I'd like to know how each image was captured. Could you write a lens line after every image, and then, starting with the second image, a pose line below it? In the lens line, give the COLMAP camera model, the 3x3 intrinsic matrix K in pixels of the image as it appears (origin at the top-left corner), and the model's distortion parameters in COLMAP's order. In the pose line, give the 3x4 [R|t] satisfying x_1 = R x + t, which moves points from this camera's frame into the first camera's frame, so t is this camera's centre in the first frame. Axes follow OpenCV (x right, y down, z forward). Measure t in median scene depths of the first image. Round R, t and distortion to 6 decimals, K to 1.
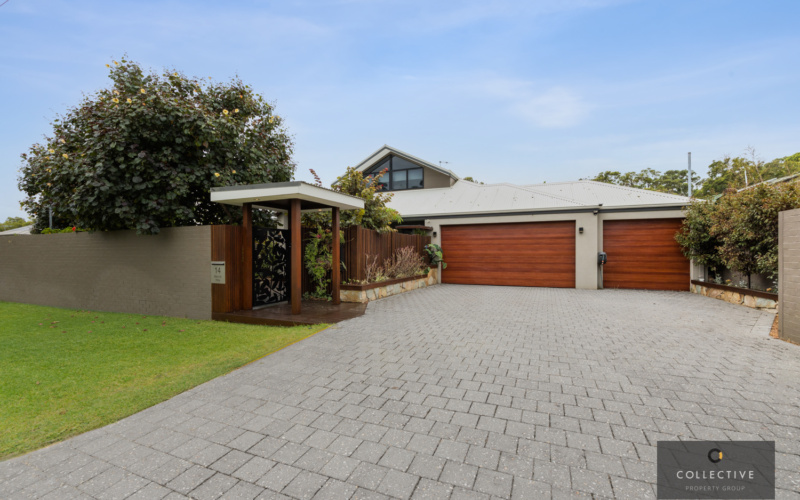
lens RADIAL K [[325.9, 0, 404.7], [0, 325.9, 250.8], [0, 0, 1]] dist [0.001621, -0.000381]
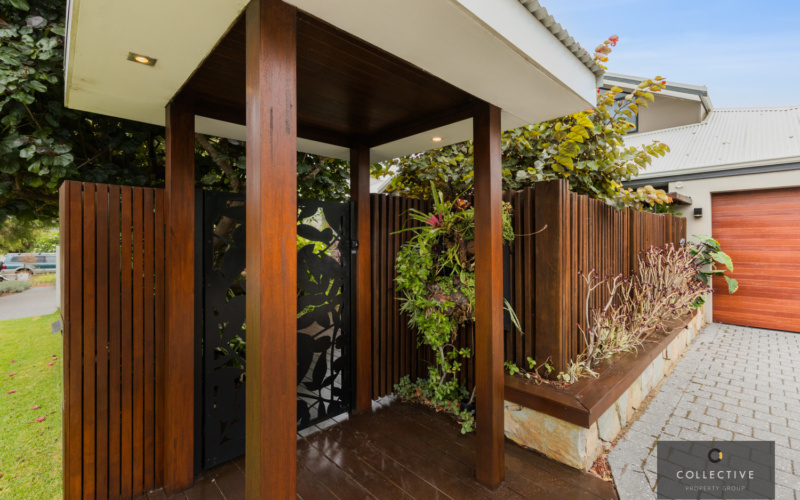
lens RADIAL K [[353.7, 0, 401.5], [0, 353.7, 244.4], [0, 0, 1]] dist [-0.000166, -0.000041]
pose [[0.915874, -0.001565, -0.401462, -0.147702], [0.005248, 0.999954, 0.008074, -0.023469], [0.401431, -0.009502, 0.915840, 0.648271]]
